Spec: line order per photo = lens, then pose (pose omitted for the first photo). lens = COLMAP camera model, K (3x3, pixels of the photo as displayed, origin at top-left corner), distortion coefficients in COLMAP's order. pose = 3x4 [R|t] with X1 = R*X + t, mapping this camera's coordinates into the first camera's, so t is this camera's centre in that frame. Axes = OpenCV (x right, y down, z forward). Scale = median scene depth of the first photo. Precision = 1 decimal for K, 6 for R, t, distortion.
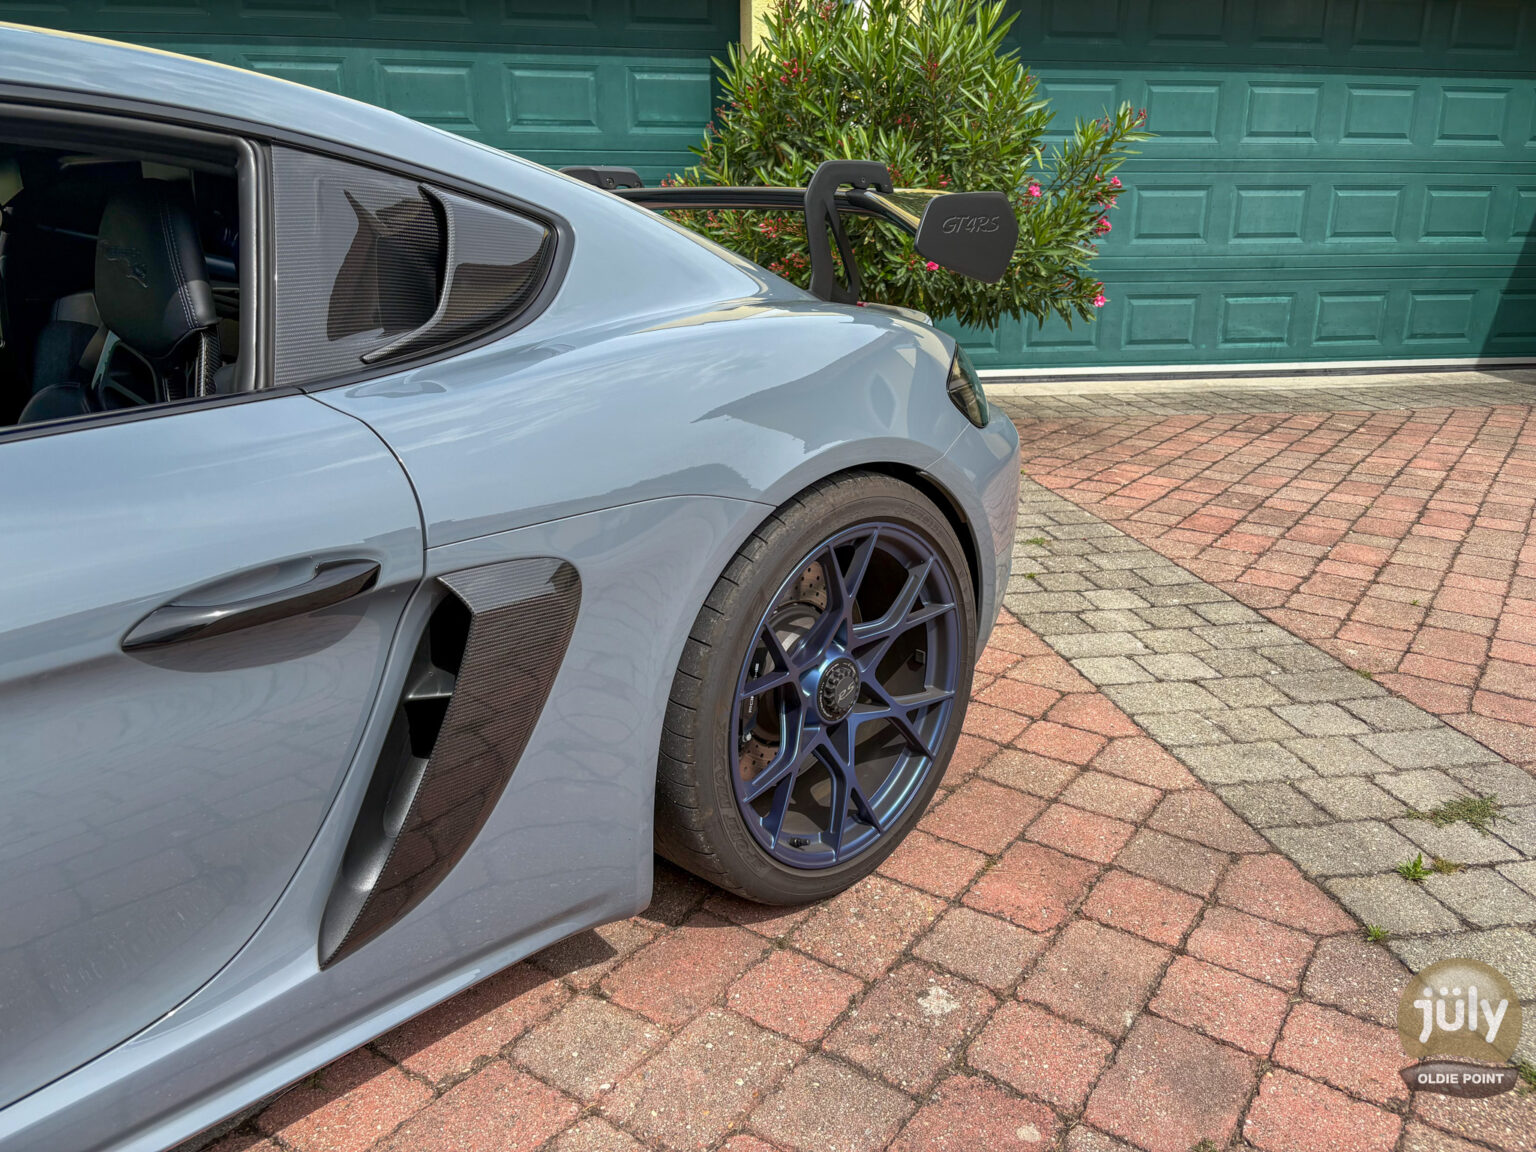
lens RADIAL K [[1145.3, 0, 761.7], [0, 1145.3, 587.7], [0, 0, 1]] dist [0.048479, -0.033226]
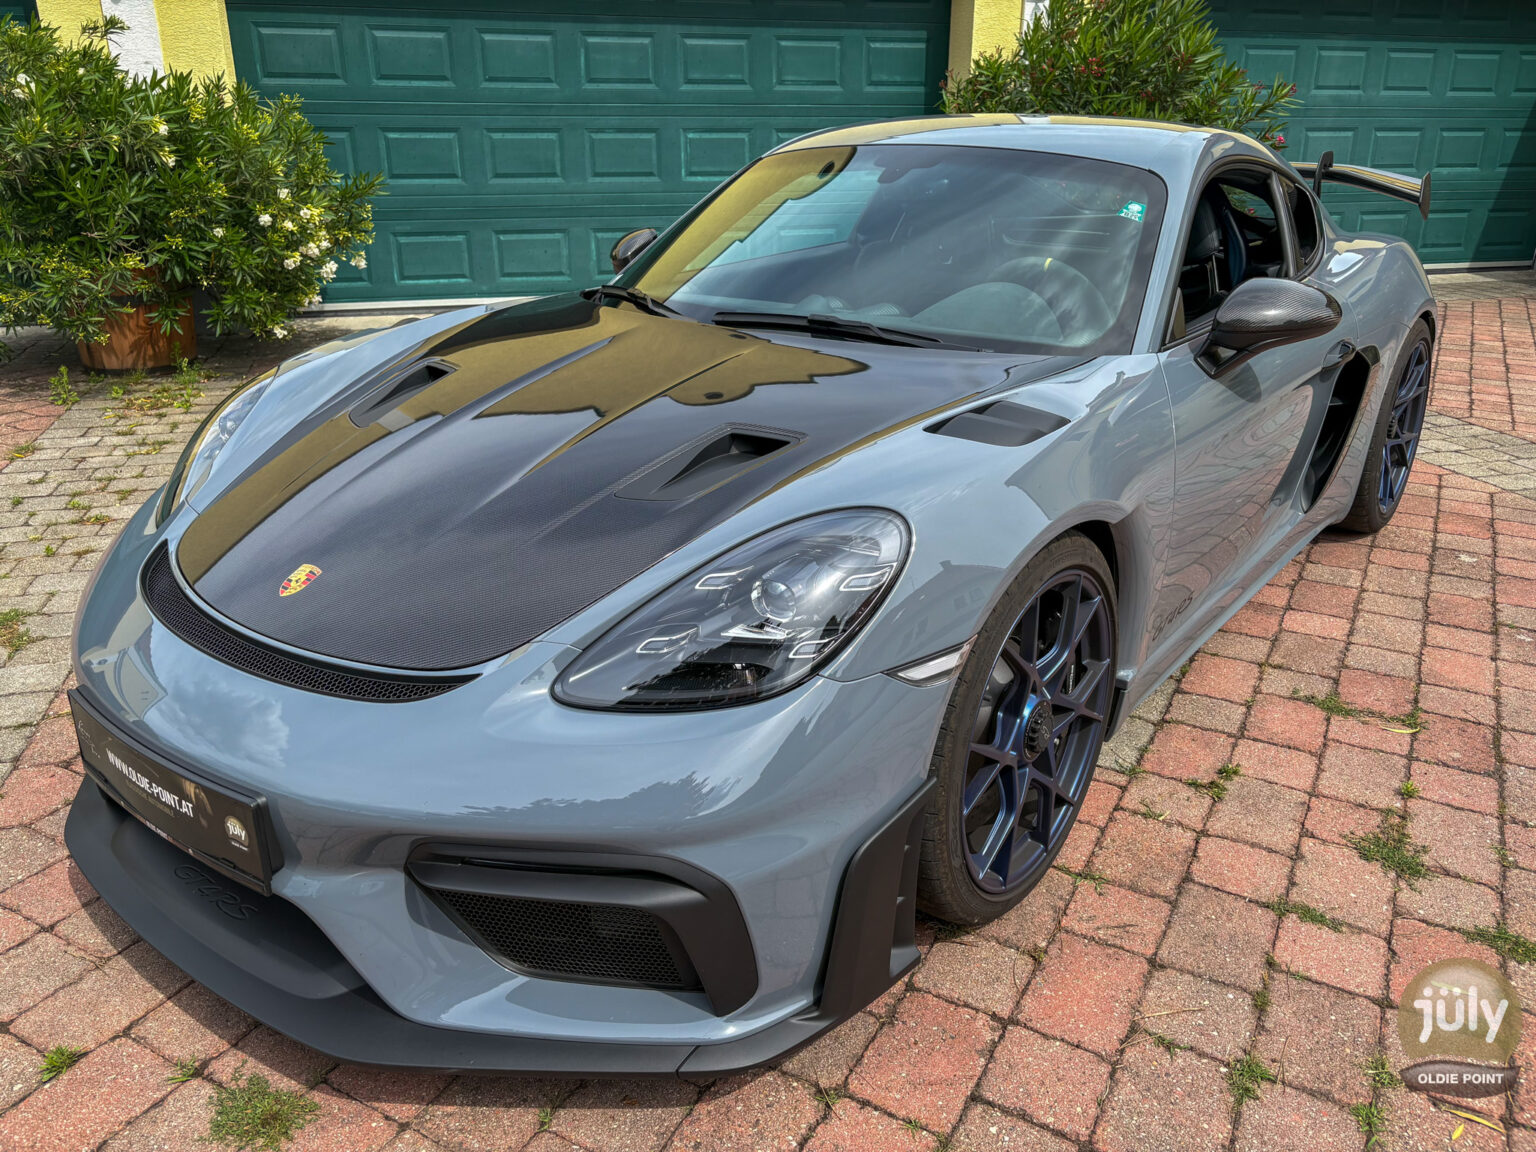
lens RADIAL K [[1145.3, 0, 761.0], [0, 1145.3, 581.0], [0, 0, 1]] dist [0.048479, -0.033226]
pose [[0.994887, -0.038093, 0.093536, -0.329767], [0.032163, 0.997424, 0.064109, 0.051866], [-0.095737, -0.060773, 0.993550, -0.251993]]
